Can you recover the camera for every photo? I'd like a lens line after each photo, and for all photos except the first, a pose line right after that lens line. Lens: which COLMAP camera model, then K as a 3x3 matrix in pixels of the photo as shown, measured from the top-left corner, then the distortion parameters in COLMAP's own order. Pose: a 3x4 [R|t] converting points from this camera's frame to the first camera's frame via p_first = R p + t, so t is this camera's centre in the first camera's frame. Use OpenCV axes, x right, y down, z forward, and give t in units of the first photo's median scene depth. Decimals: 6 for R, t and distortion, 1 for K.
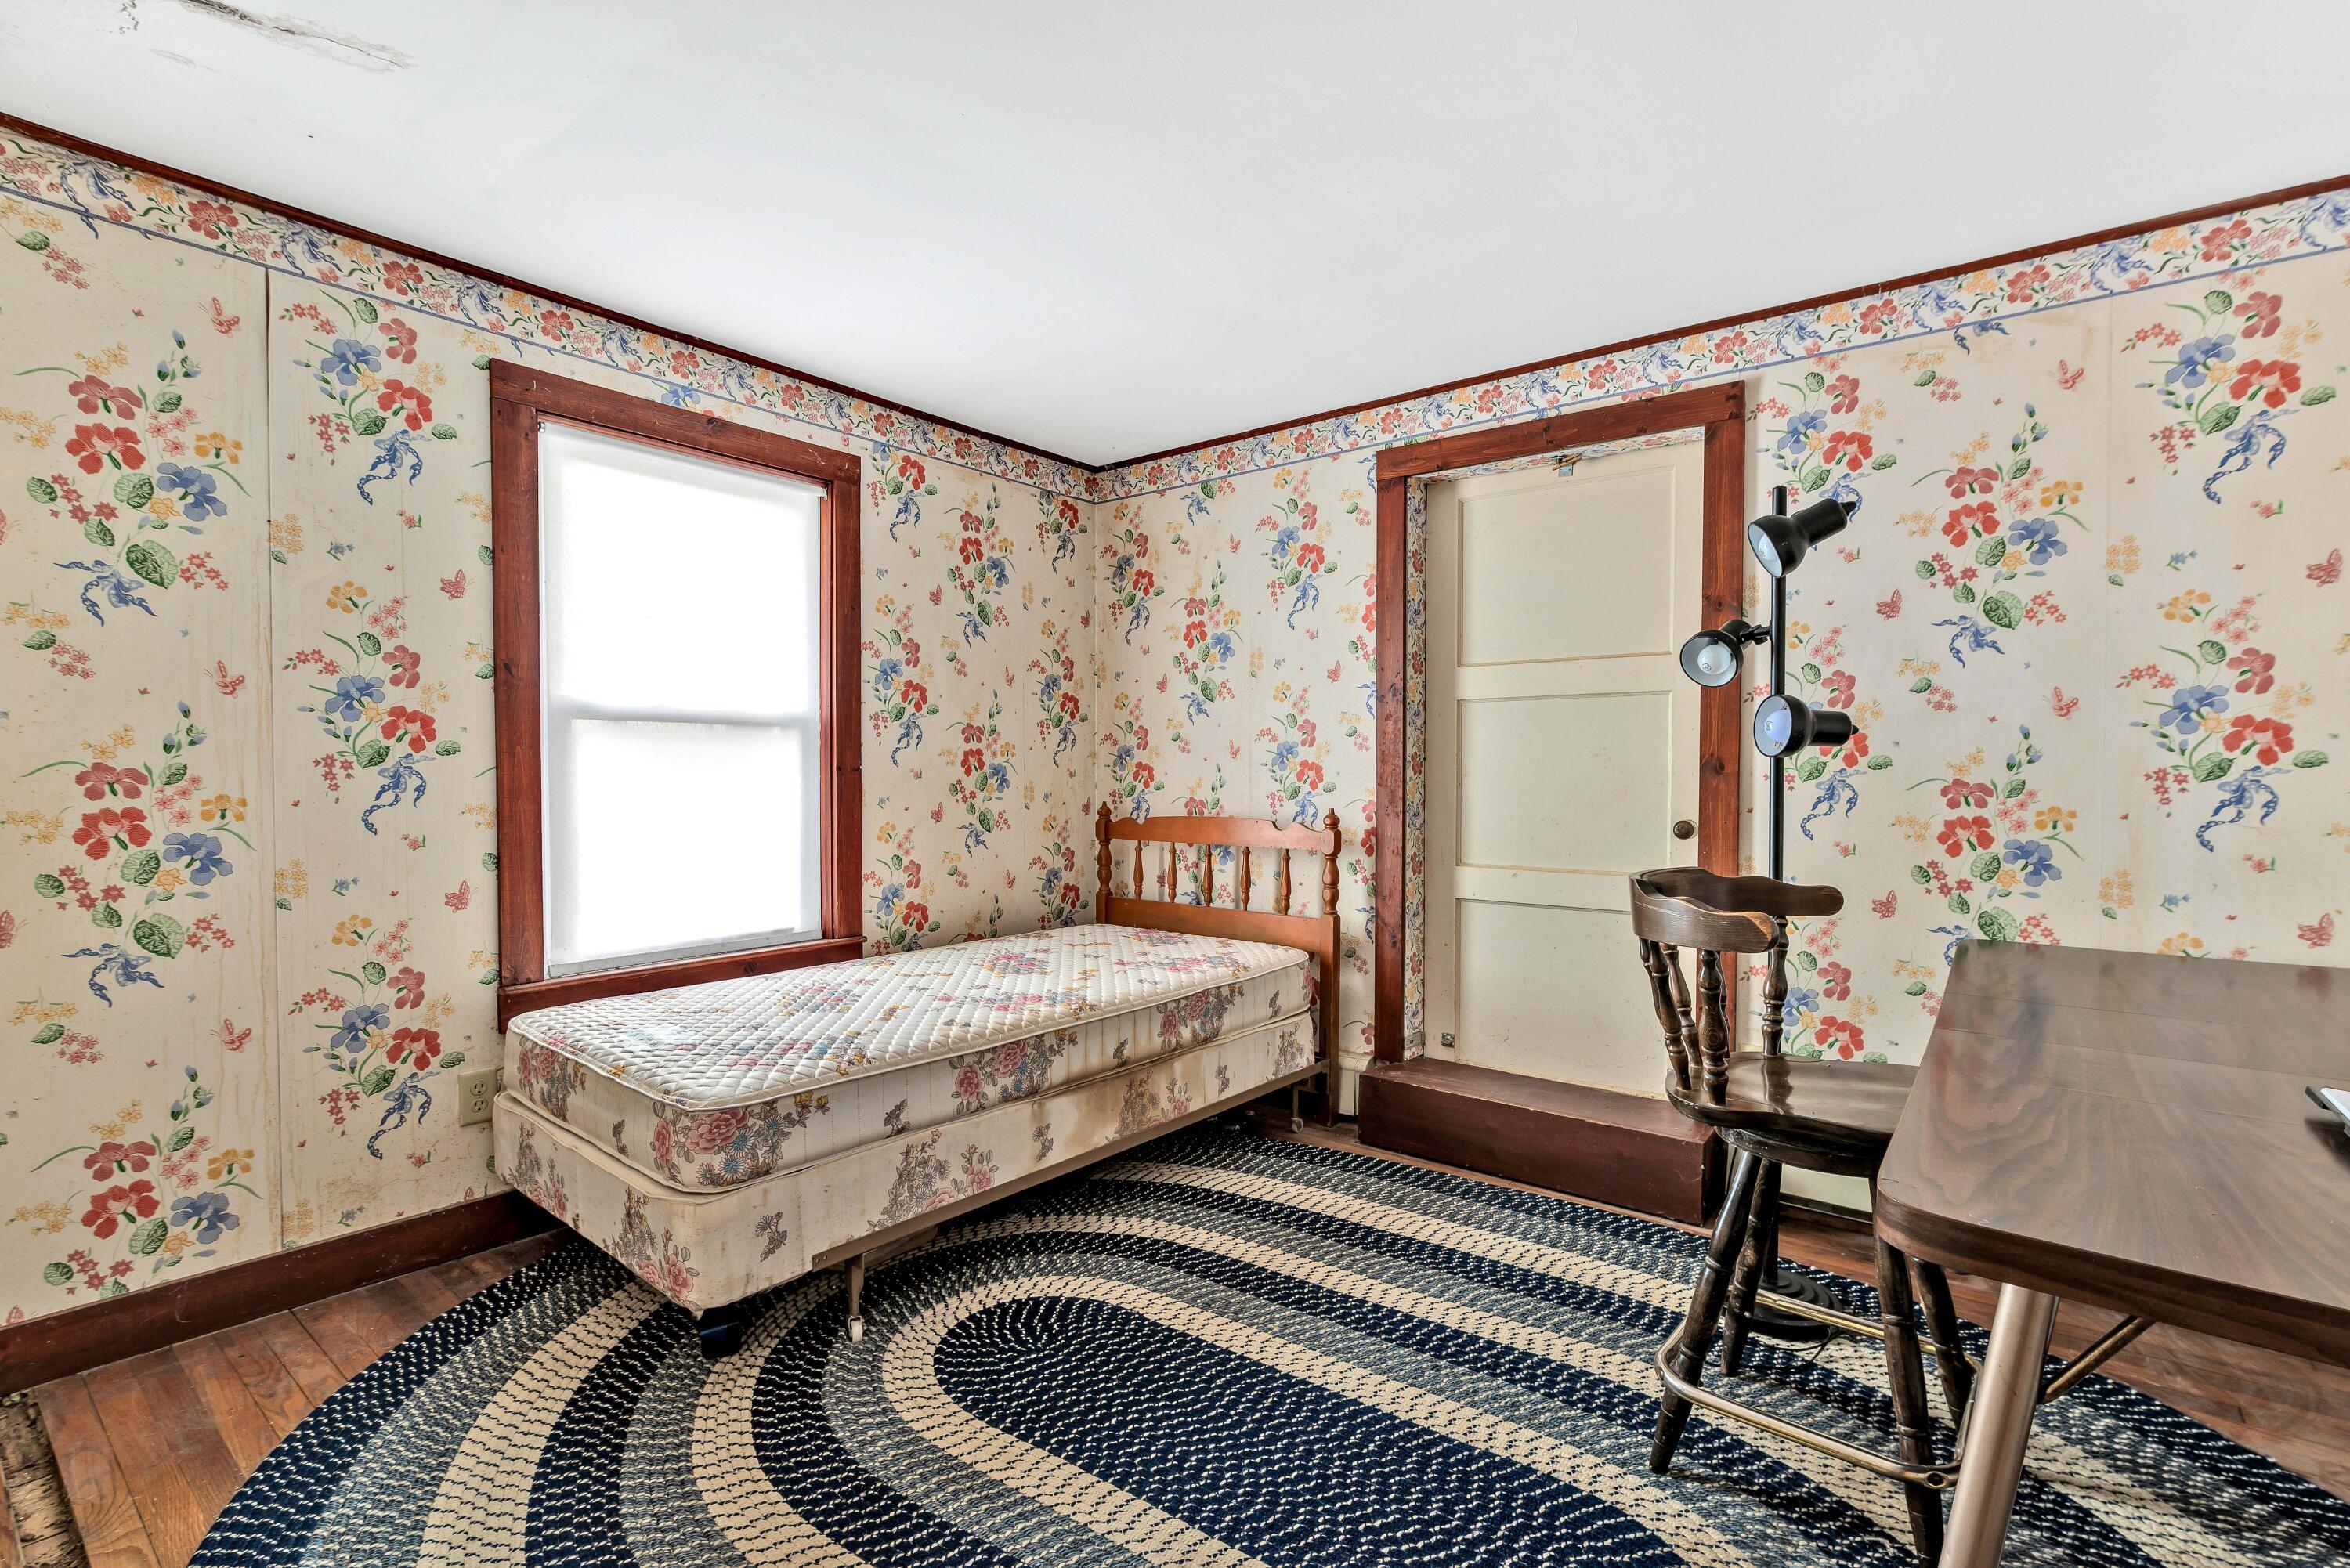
lens RADIAL K [[1060.4, 0, 1180.3], [0, 1060.4, 797.1], [0, 0, 1]] dist [-0.003423, -0.001149]
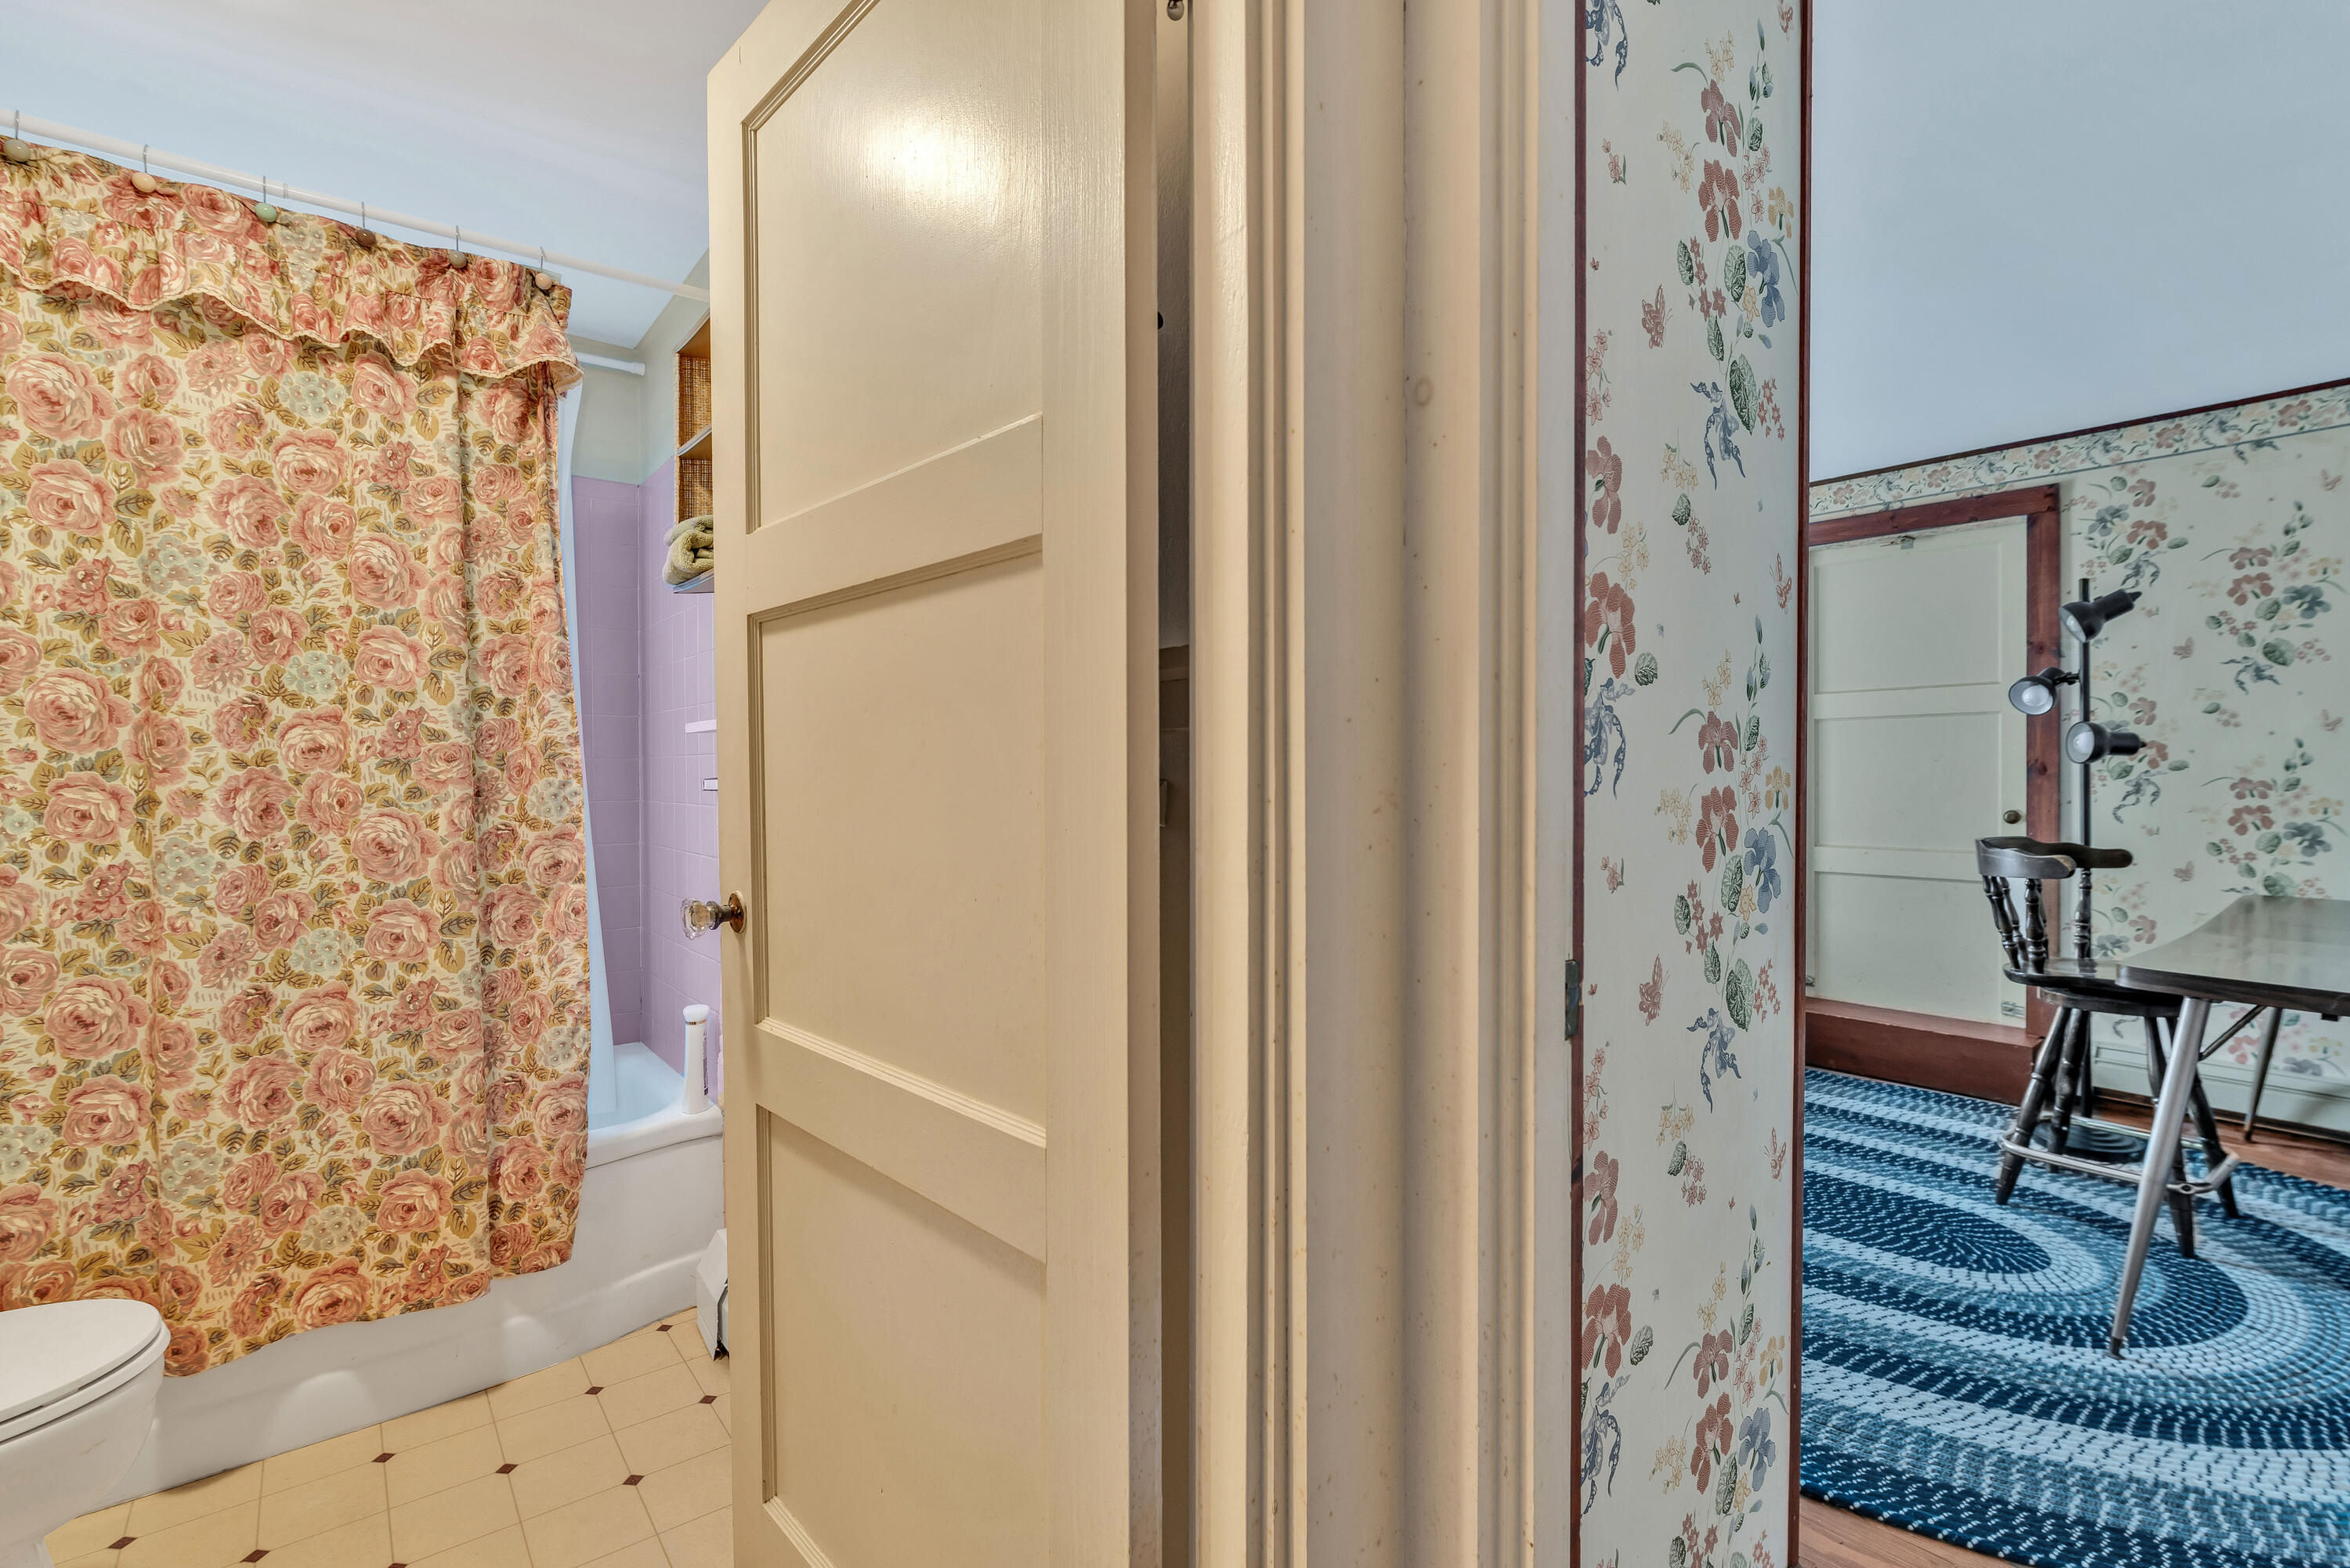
lens RADIAL K [[1060.4, 0, 1198.4], [0, 1060.4, 784.2], [0, 0, 1]] dist [-0.003423, -0.001149]
pose [[0.977665, -0.004640, -0.210119, -0.288779], [0.001133, 0.999858, -0.016809, 0.012827], [0.210167, 0.016196, 0.977531, -0.604135]]
